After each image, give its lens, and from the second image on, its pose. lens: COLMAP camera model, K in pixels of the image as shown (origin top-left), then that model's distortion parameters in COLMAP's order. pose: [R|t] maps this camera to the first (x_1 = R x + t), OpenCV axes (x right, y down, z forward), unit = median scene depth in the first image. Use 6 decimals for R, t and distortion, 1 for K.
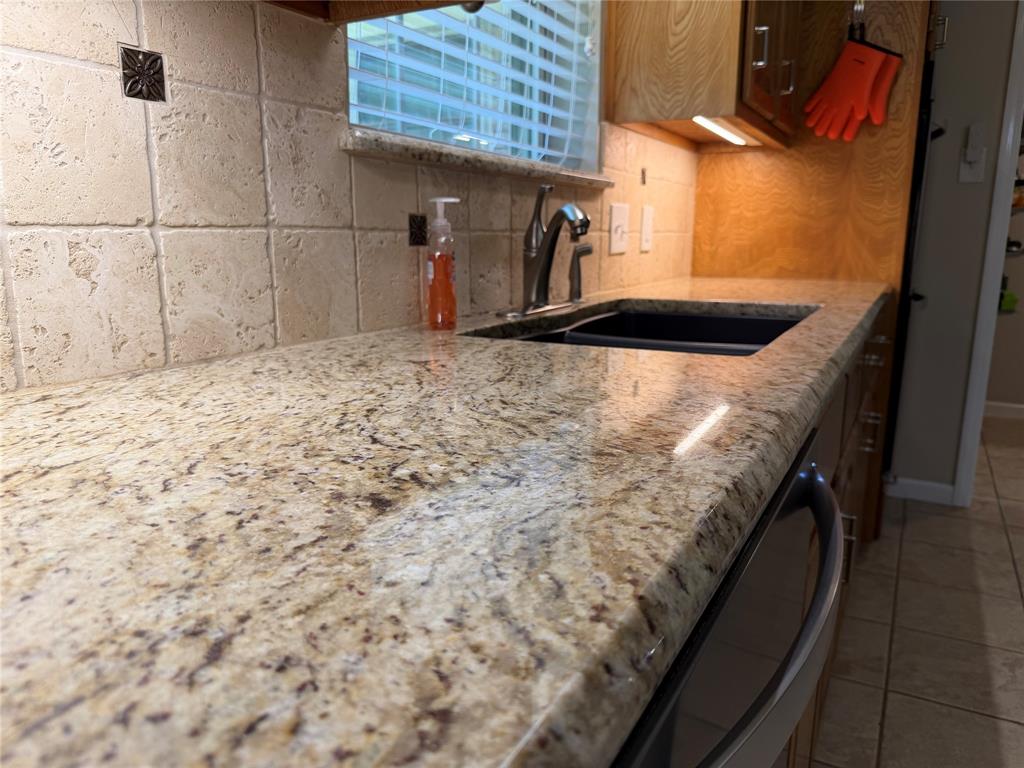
lens RADIAL K [[734.2, 0, 515.6], [0, 734.2, 384.2], [0, 0, 1]] dist [0.009385, -0.026369]
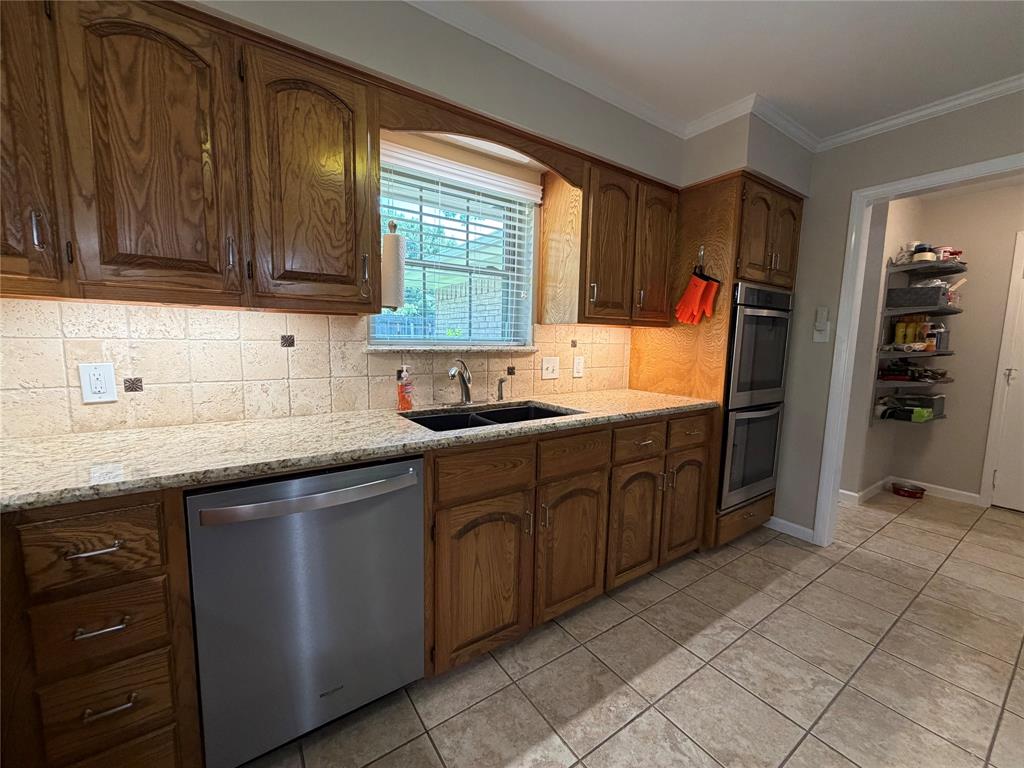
lens RADIAL K [[408.6, 0, 509.5], [0, 408.6, 383.8], [0, 0, 1]] dist [0.000666, -0.000303]
pose [[0.892329, 0.063418, -0.446908, 0.640001], [-0.105619, 0.991931, -0.070127, -0.071845], [0.438855, 0.109778, 0.891827, -0.164023]]
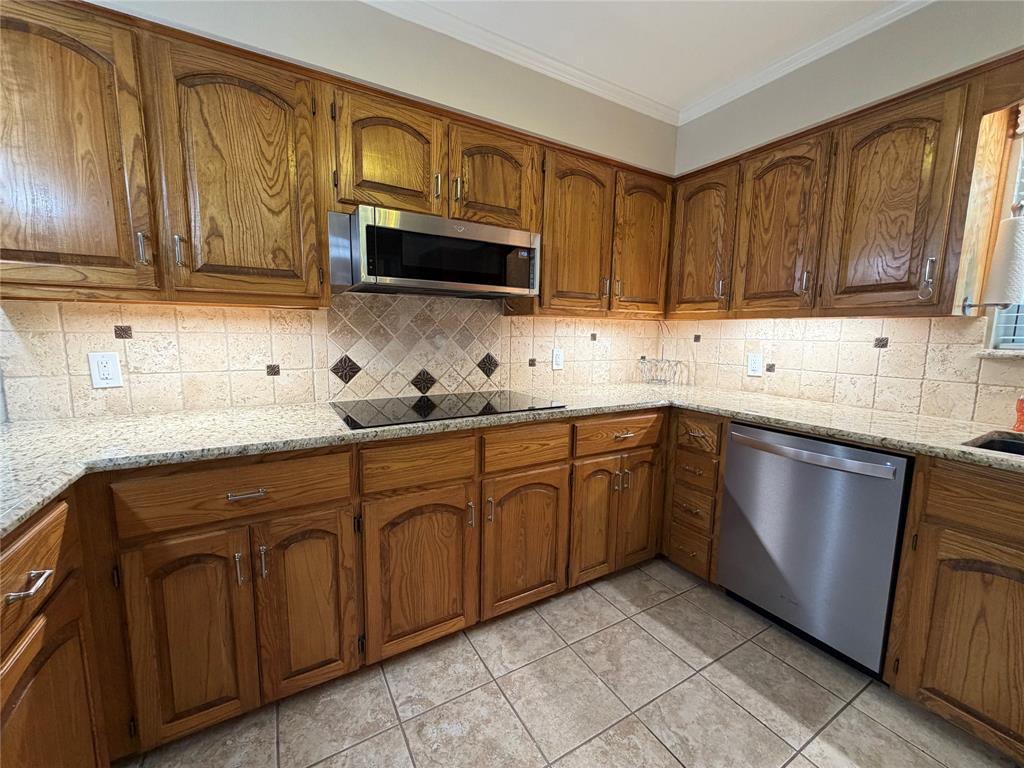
lens RADIAL K [[408.6, 0, 509.5], [0, 408.6, 383.8], [0, 0, 1]] dist [0.000666, -0.000303]
pose [[-0.515706, 0.100990, -0.850793, 1.167109], [-0.181855, 0.957498, 0.223888, -0.138608], [0.837243, 0.270181, -0.475422, 0.151609]]
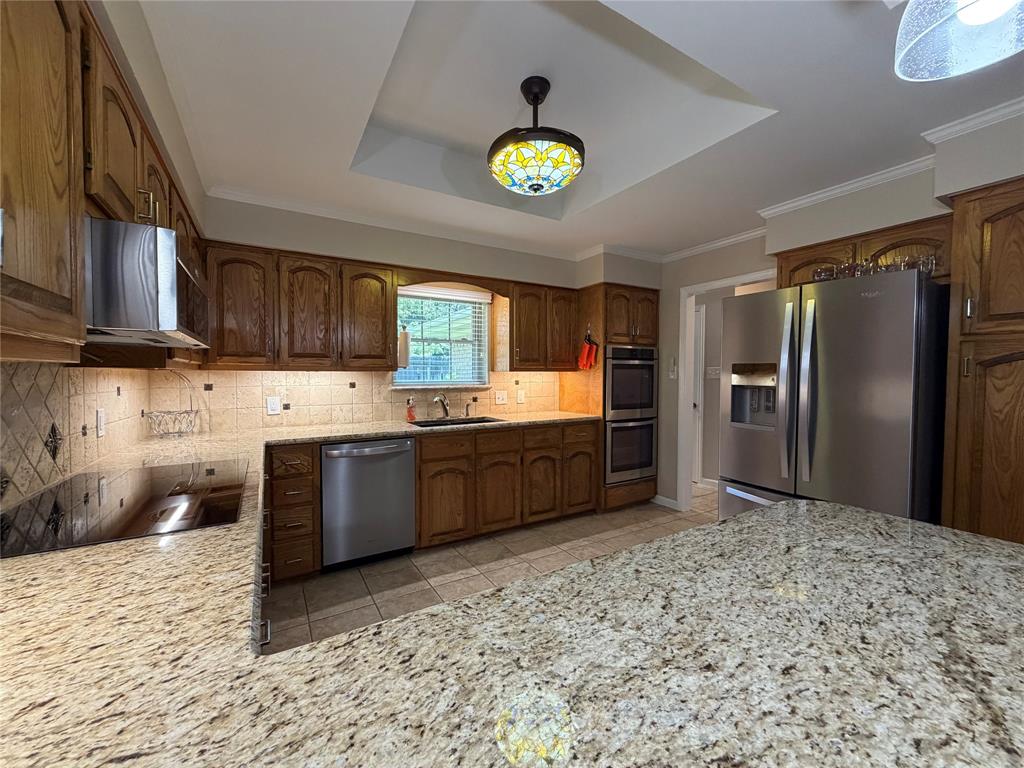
lens RADIAL K [[408.6, 0, 509.5], [0, 408.6, 383.8], [0, 0, 1]] dist [0.000666, -0.000303]
pose [[0.859844, 0.009251, -0.510473, 1.328100], [-0.098398, 0.984094, -0.147908, 0.017683], [0.500985, 0.177408, 0.847078, -0.780970]]
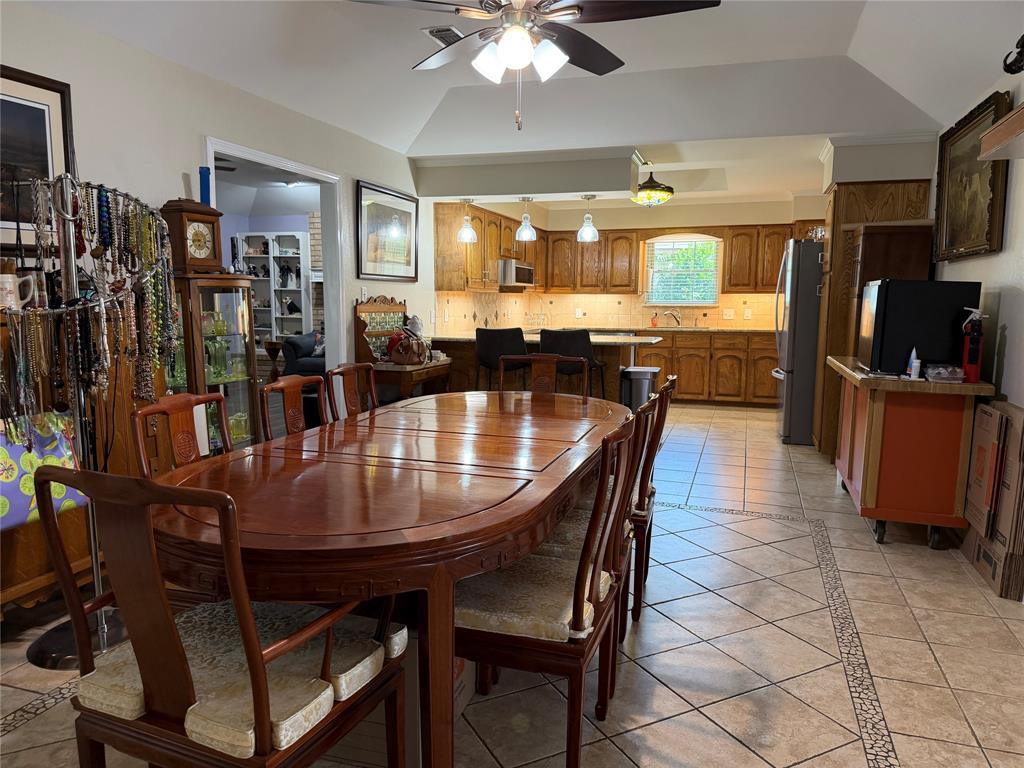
lens RADIAL K [[723.1, 0, 510.4], [0, 723.1, 390.3], [0, 0, 1]] dist [0.112607, -0.171949]
pose [[0.186585, 0.121042, -0.974954, 4.943808], [-0.200169, 0.976248, 0.082894, 0.170220], [0.961831, 0.179689, 0.206382, -1.347291]]
